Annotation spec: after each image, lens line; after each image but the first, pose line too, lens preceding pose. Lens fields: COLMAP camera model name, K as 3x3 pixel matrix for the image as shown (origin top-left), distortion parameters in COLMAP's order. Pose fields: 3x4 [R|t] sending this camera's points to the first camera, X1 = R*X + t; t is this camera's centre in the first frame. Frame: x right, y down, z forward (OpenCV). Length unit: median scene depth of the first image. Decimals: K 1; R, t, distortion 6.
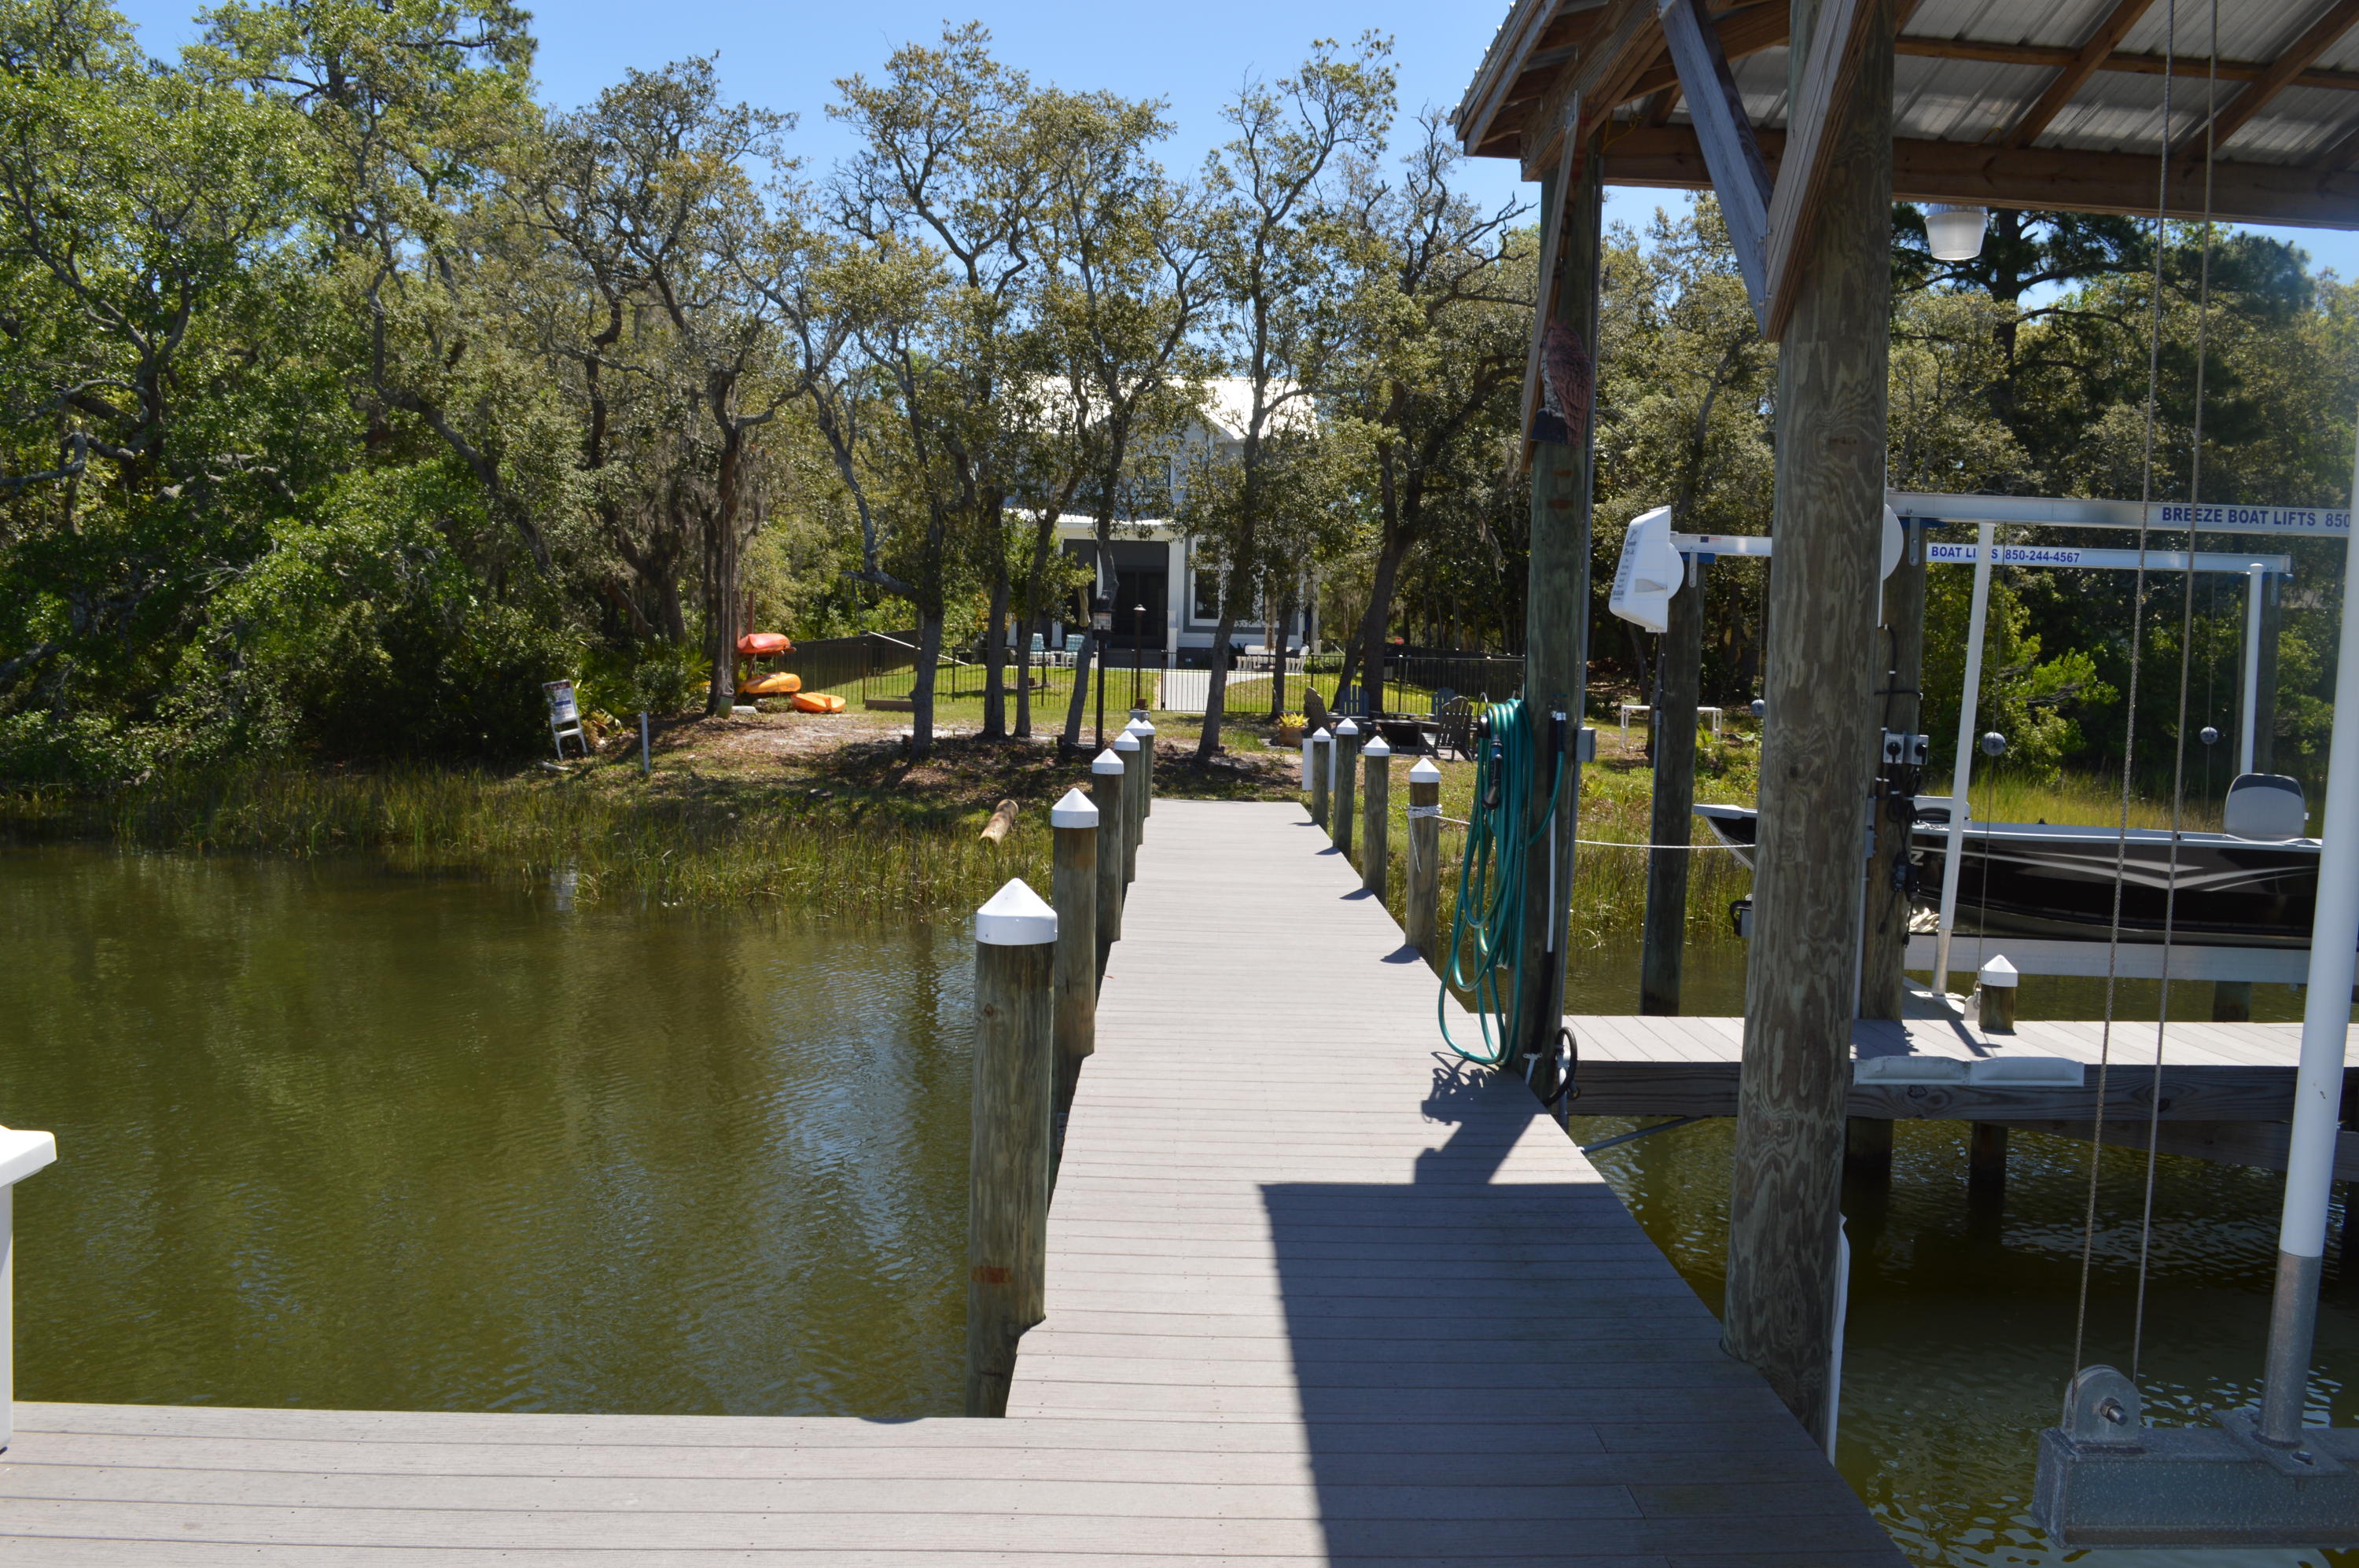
lens RADIAL K [[1912.5, 0, 1186.8], [0, 1912.5, 788.0], [0, 0, 1]] dist [-0.085093, 0.012659]
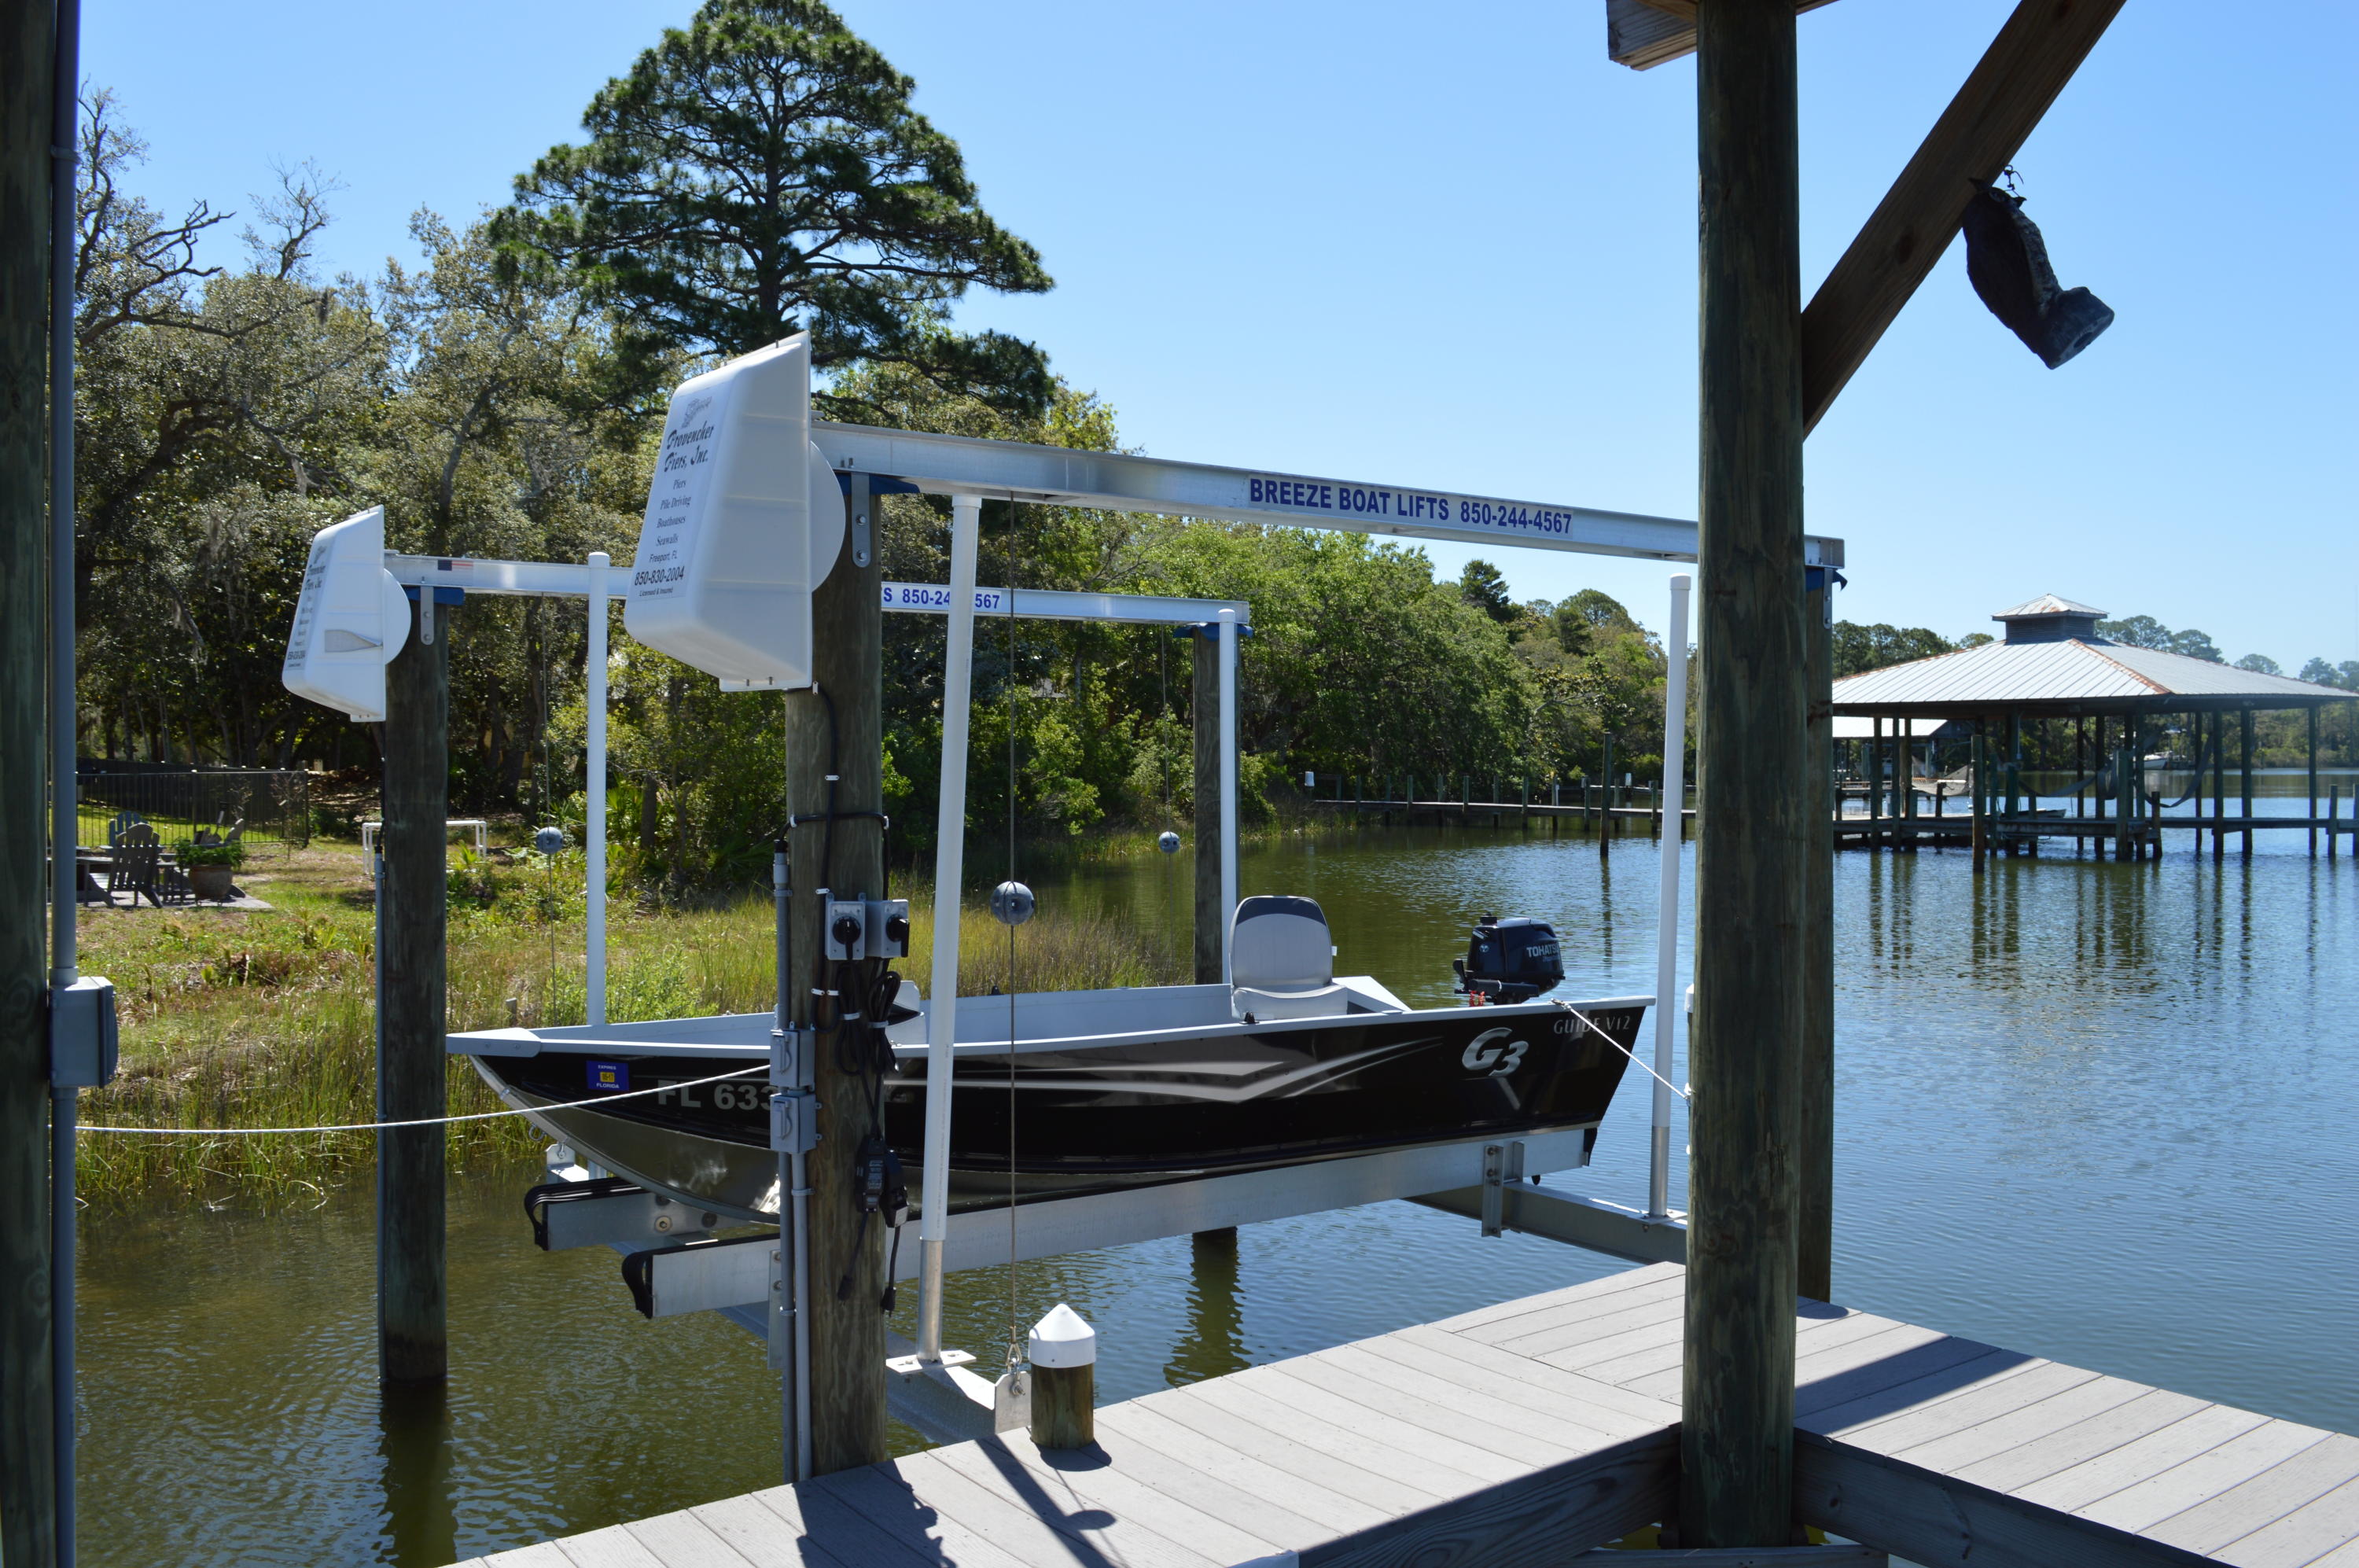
lens RADIAL K [[1912.5, 0, 1186.0], [0, 1912.5, 778.3], [0, 0, 1]] dist [-0.085093, 0.012659]
pose [[0.807454, -0.034461, 0.588923, 0.037013], [0.068727, 0.996990, -0.035891, -0.008929], [-0.585913, 0.069455, 0.807392, 0.131587]]
